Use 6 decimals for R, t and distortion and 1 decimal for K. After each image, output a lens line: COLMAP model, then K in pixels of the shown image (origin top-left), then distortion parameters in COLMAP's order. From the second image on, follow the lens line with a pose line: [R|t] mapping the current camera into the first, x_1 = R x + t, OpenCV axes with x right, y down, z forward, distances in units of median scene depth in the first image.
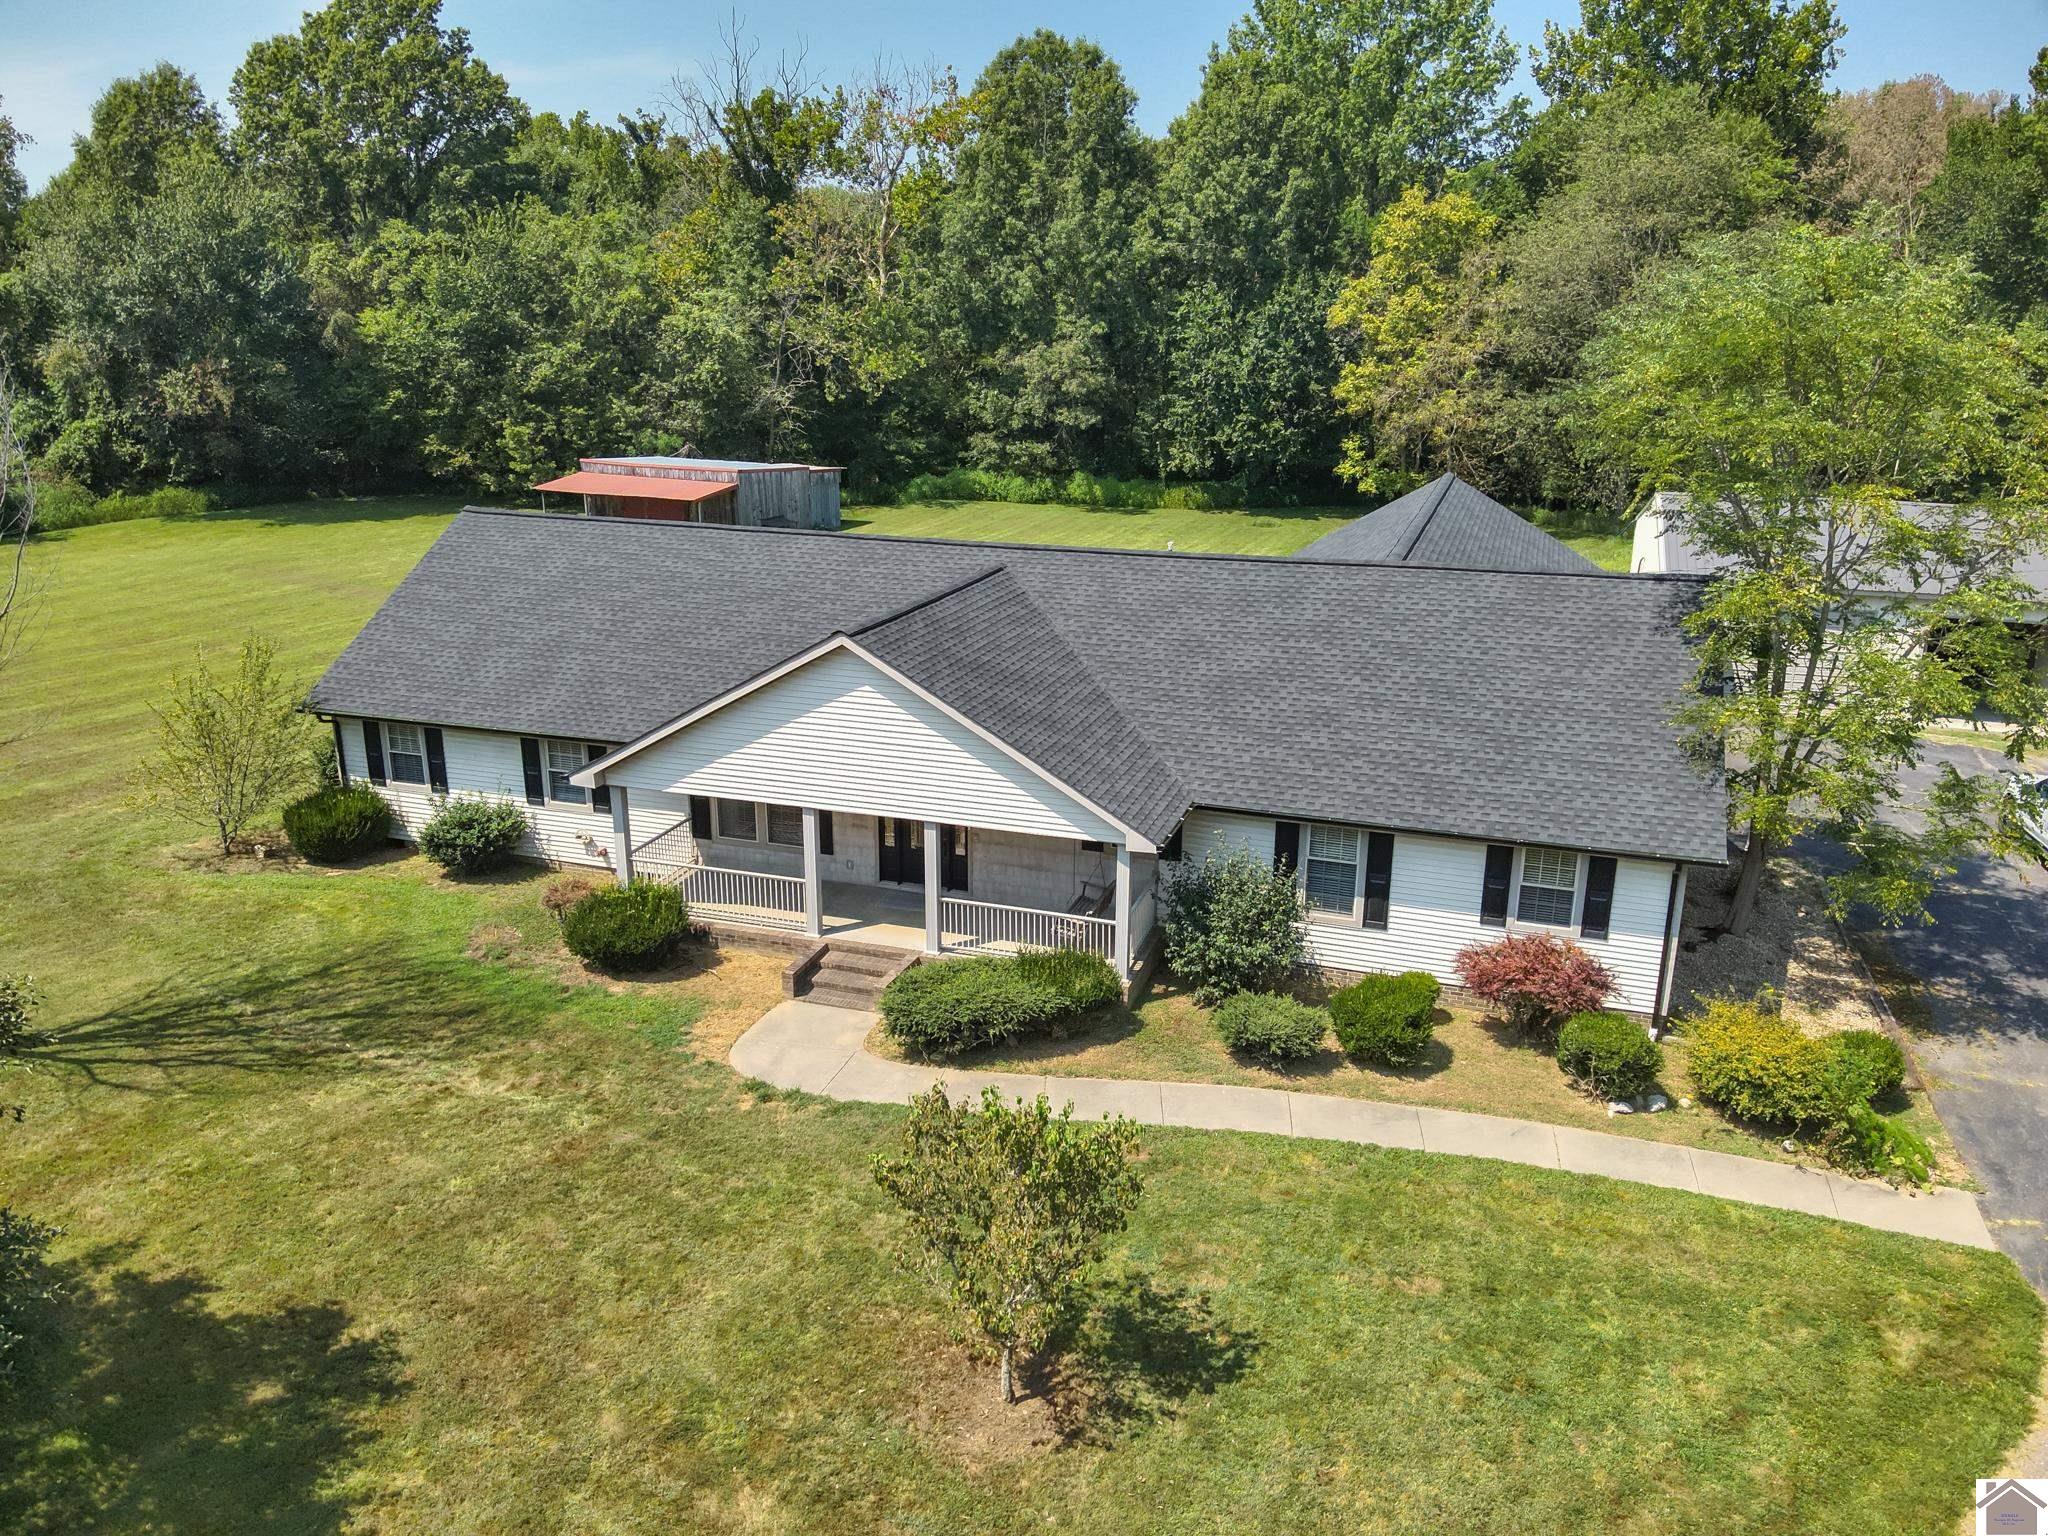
lens RADIAL K [[1457.6, 0, 1040.8], [0, 1457.6, 769.1], [0, 0, 1]] dist [0.156900, -0.288179]
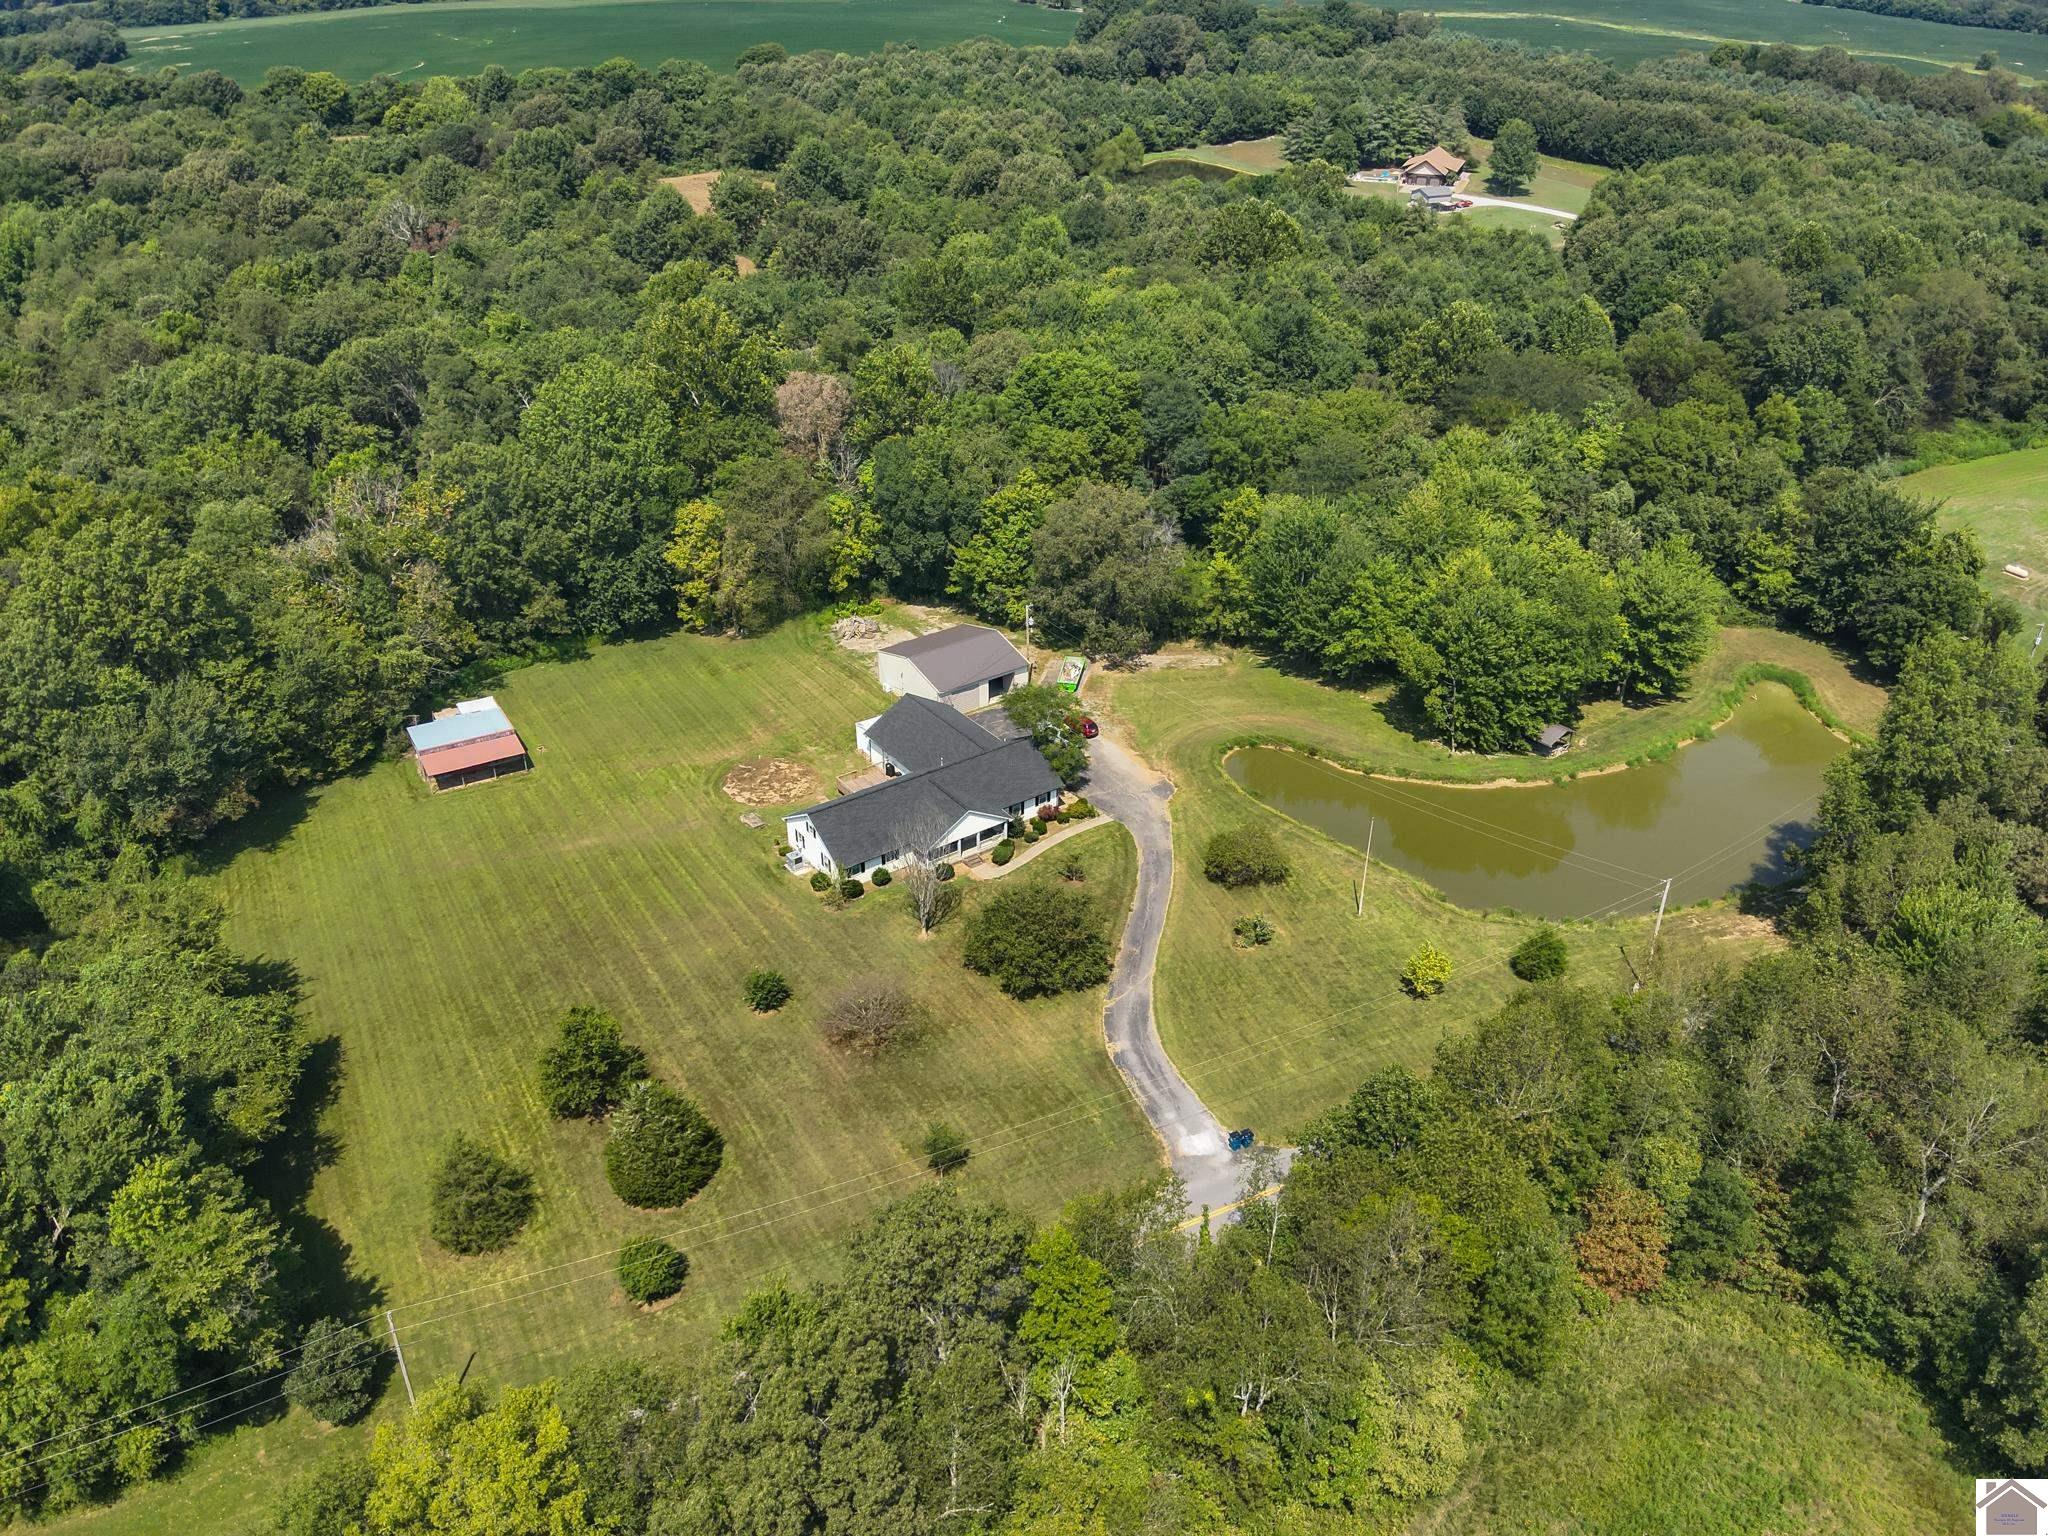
lens RADIAL K [[1457.6, 0, 1040.8], [0, 1457.6, 769.1], [0, 0, 1]] dist [0.156900, -0.288179]
pose [[0.582722, -0.421124, 0.695046, -1.222293], [0.247102, 0.906583, 0.342124, -0.671465], [-0.774193, -0.027616, 0.632346, -0.907878]]
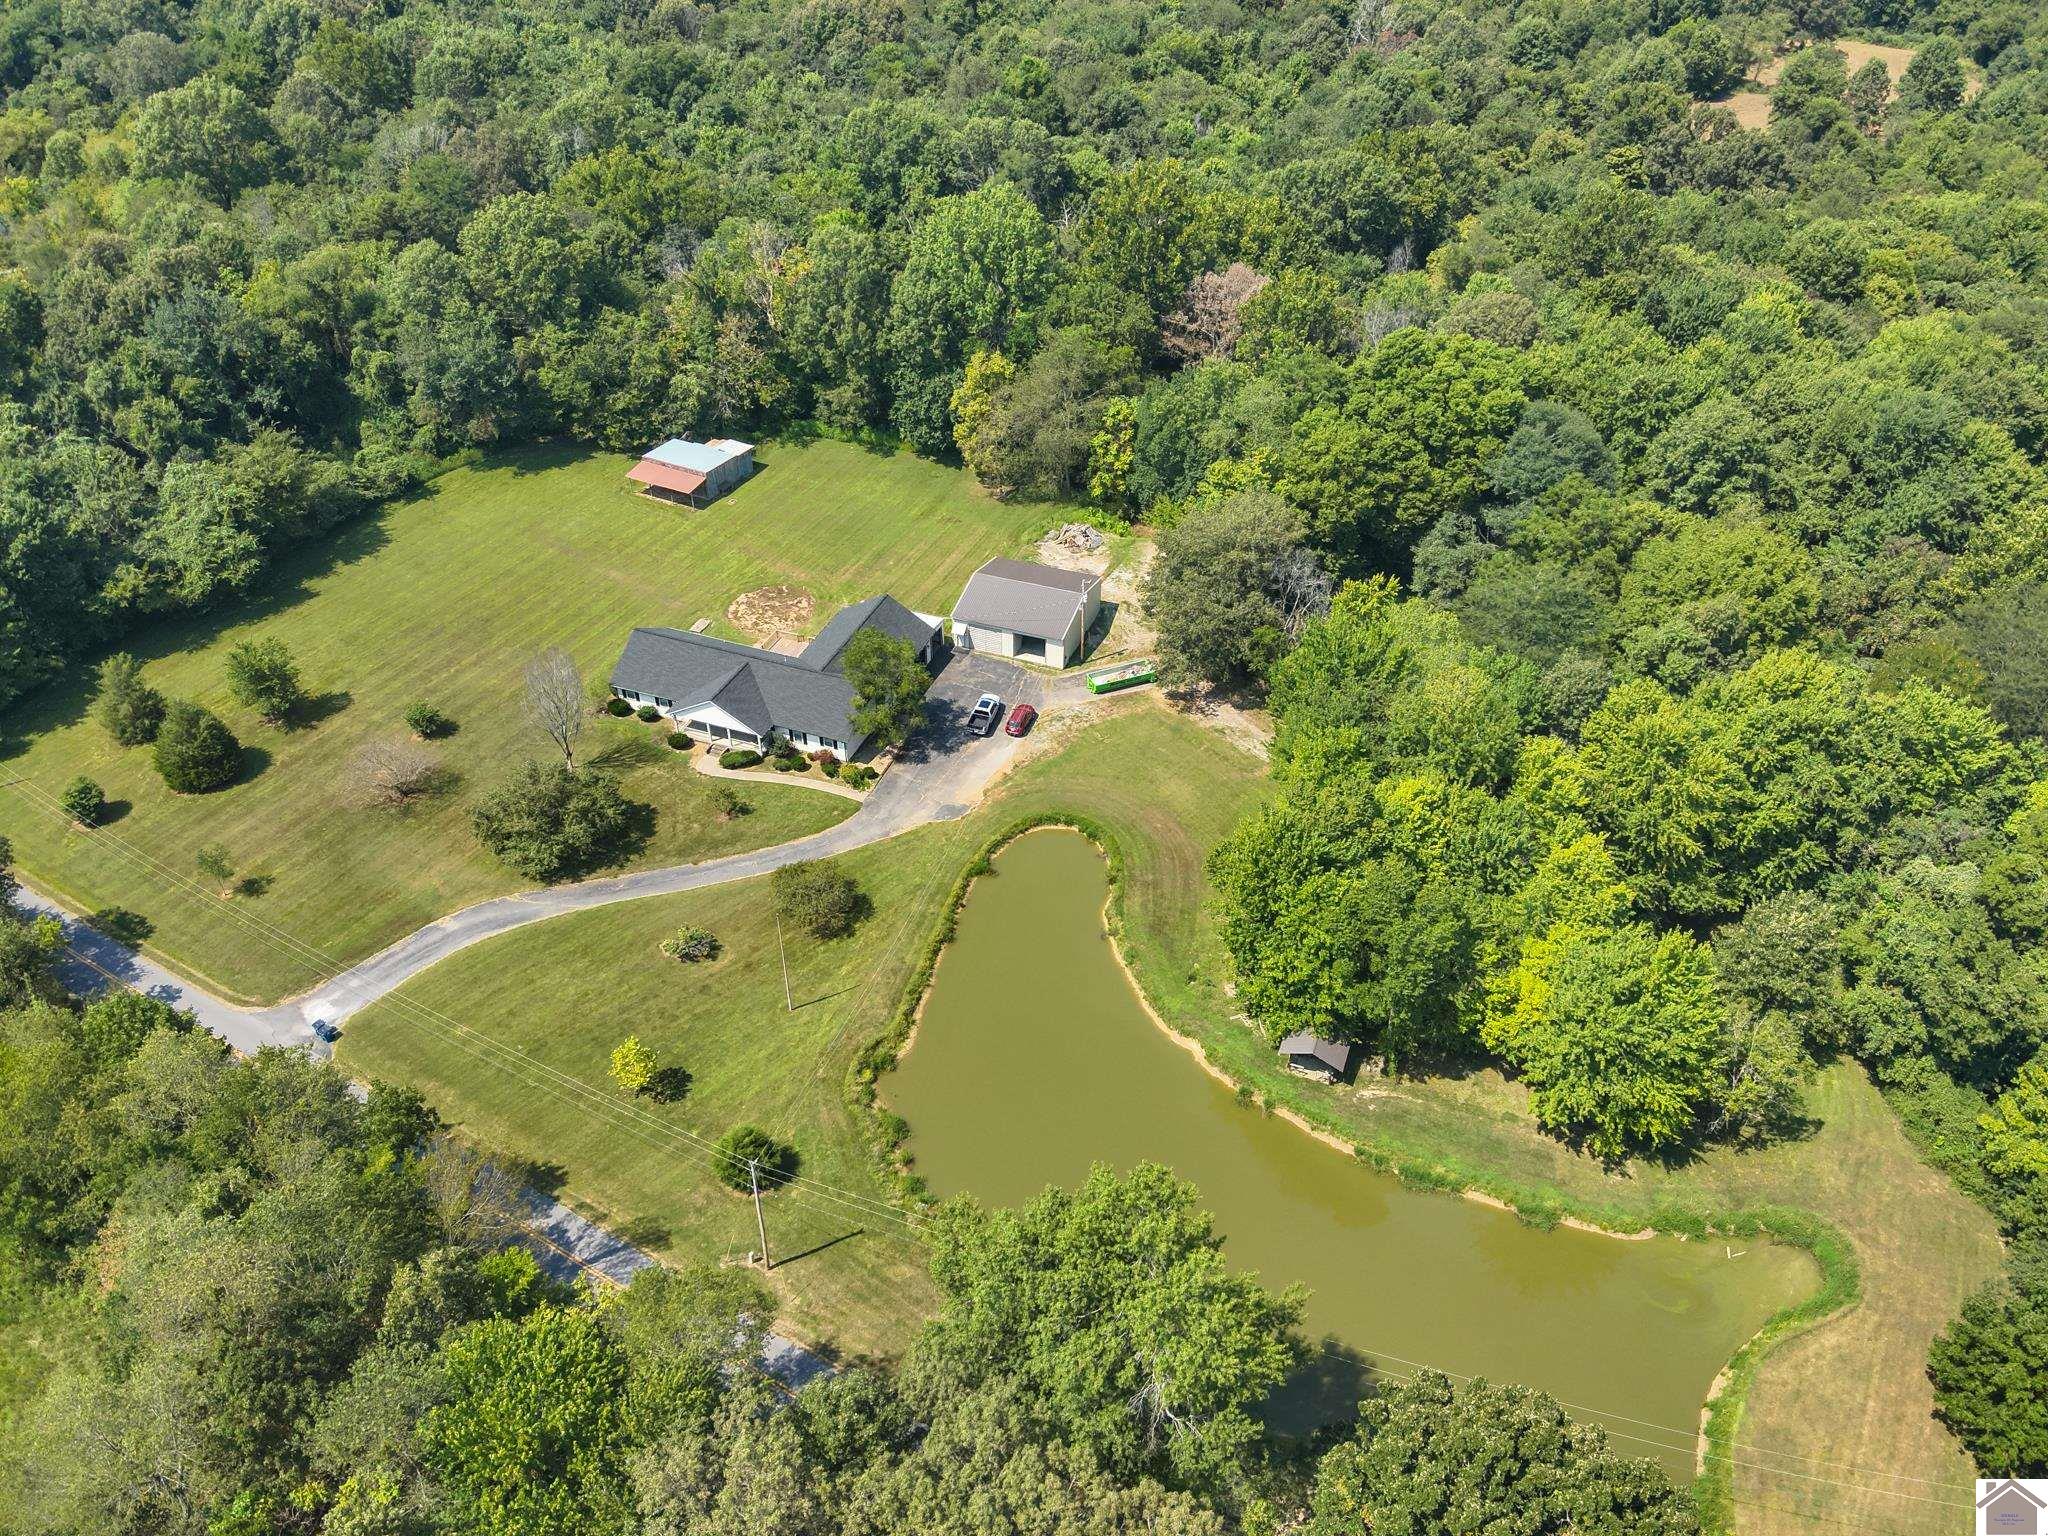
lens RADIAL K [[1457.6, 0, 1040.8], [0, 1457.6, 769.1], [0, 0, 1]] dist [0.156900, -0.288179]
pose [[0.999209, 0.023242, -0.032253, 0.444491], [-0.010027, 0.932412, 0.361258, -0.630129], [0.038470, -0.360649, 0.931908, -1.458902]]
